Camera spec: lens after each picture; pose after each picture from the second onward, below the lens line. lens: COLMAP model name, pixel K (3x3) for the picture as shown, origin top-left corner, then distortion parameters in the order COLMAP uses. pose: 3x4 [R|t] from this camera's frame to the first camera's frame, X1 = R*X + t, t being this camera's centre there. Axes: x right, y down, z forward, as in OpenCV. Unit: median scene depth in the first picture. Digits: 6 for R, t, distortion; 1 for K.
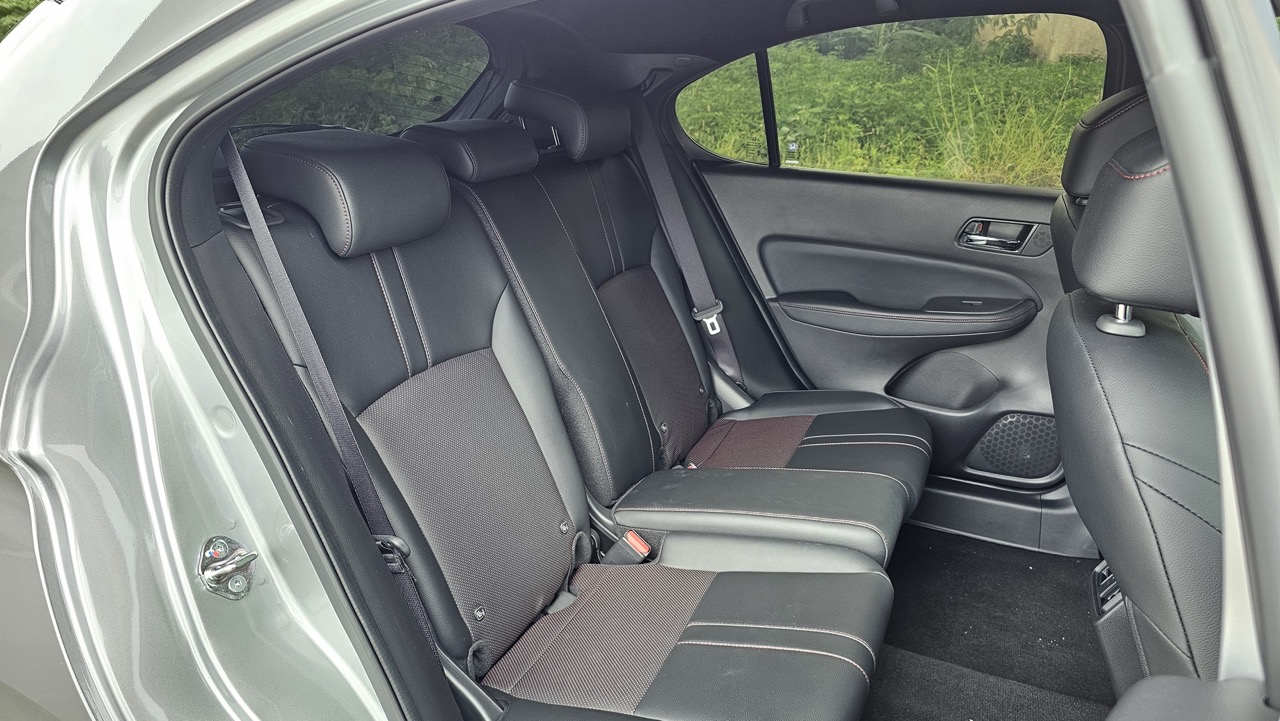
lens RADIAL K [[855.1, 0, 640.0], [0, 855.1, 360.5], [0, 0, 1]] dist [0.025726, -0.002337]
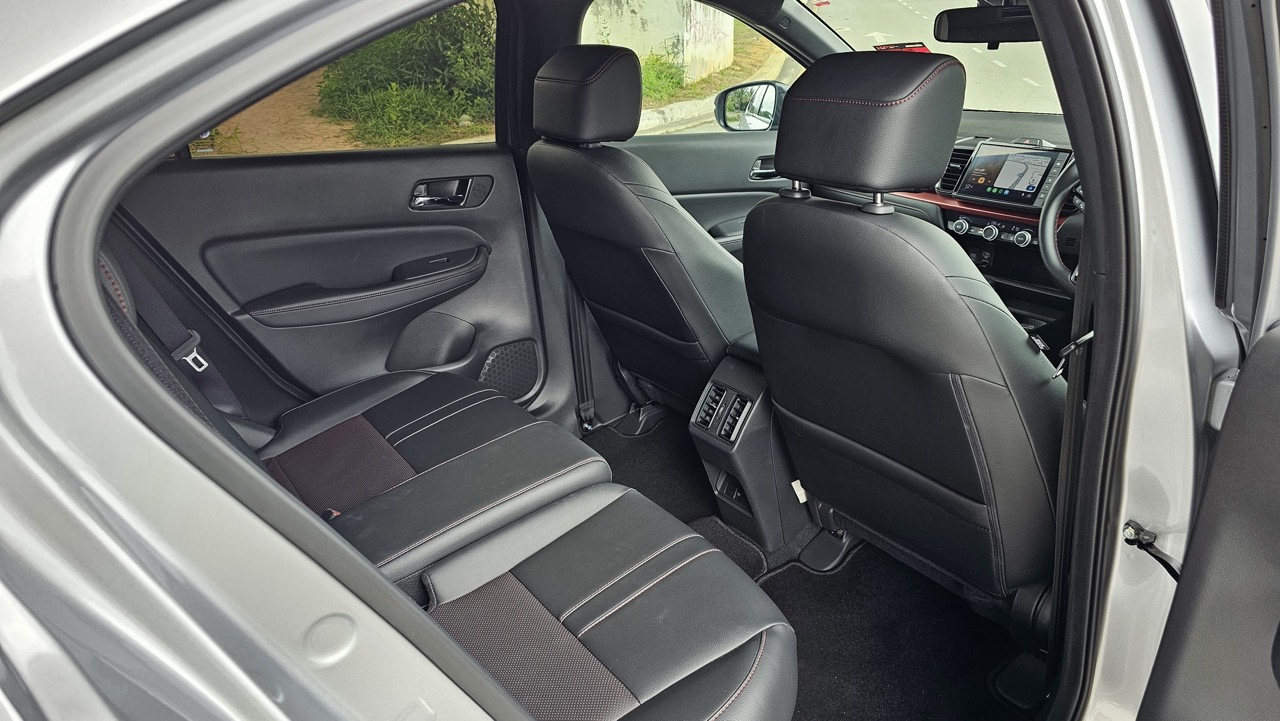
lens RADIAL K [[855.1, 0, 640.0], [0, 855.1, 360.5], [0, 0, 1]] dist [0.025726, -0.002337]
pose [[0.533544, -0.315951, 0.784542, -0.330370], [0.290969, 0.939552, 0.180497, -0.067168], [-0.794146, 0.131974, 0.593224, 0.187990]]
